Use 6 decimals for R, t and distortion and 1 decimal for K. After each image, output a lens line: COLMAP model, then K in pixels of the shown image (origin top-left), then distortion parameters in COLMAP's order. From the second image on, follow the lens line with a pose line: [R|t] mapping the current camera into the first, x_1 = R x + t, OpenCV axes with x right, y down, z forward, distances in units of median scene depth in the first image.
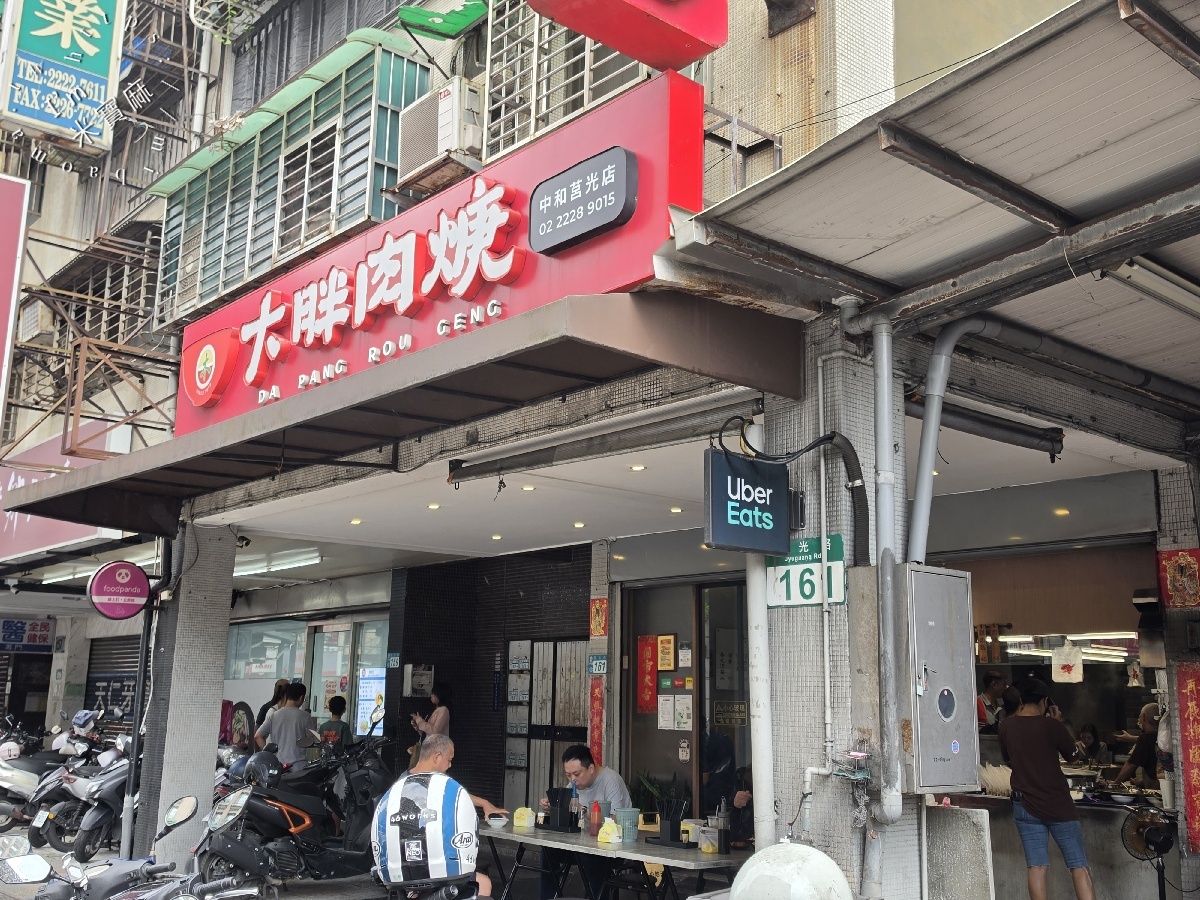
lens RADIAL K [[1209.0, 0, 600.8], [0, 1209.0, 450.1], [0, 0, 1]] dist [0.001498, 0.000000]
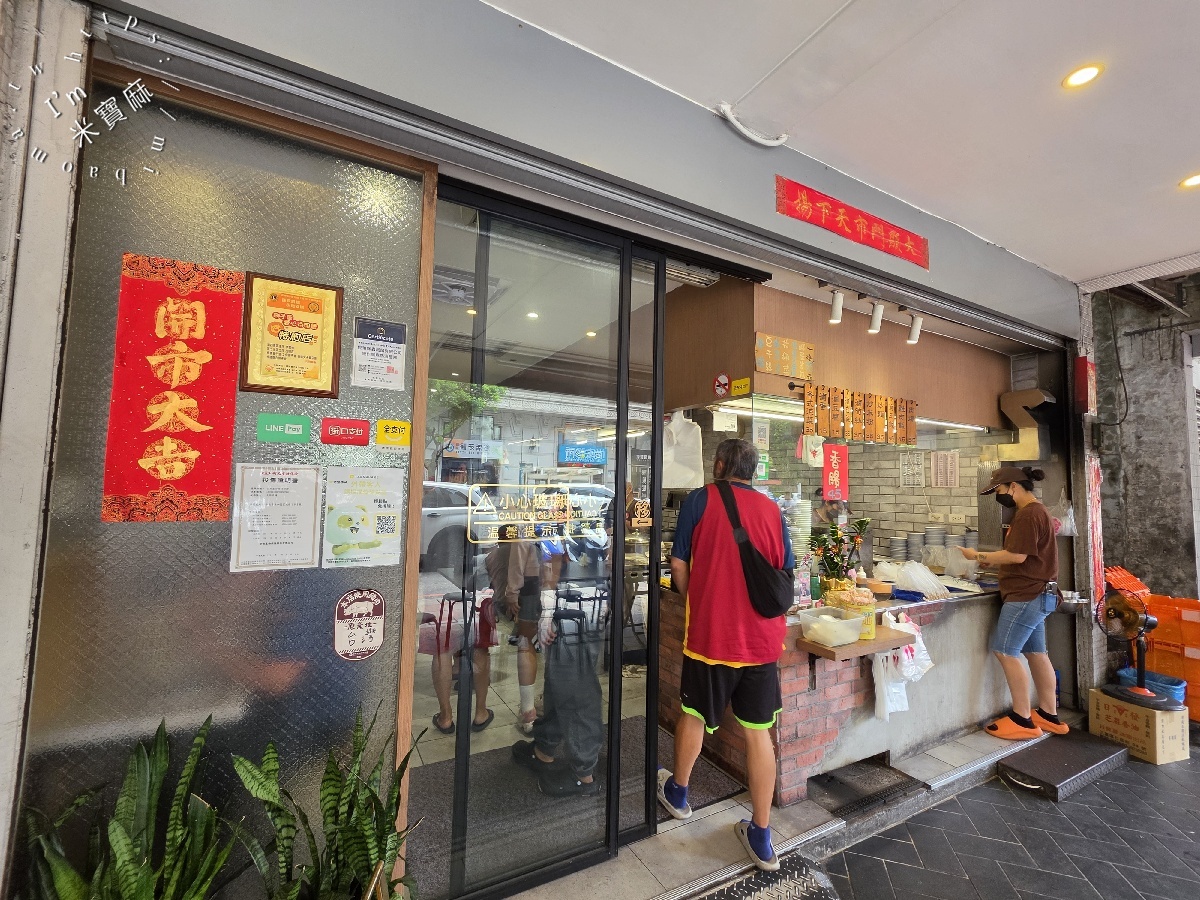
lens RADIAL K [[485.3, 0, 599.9], [0, 485.3, 449.3], [0, 0, 1]] dist [0.000588, 0.000017]
pose [[0.245980, 0.054484, 0.967742, -0.049874], [-0.220839, 0.975309, 0.001223, 0.179004], [-0.943782, -0.214016, 0.251939, 0.884427]]
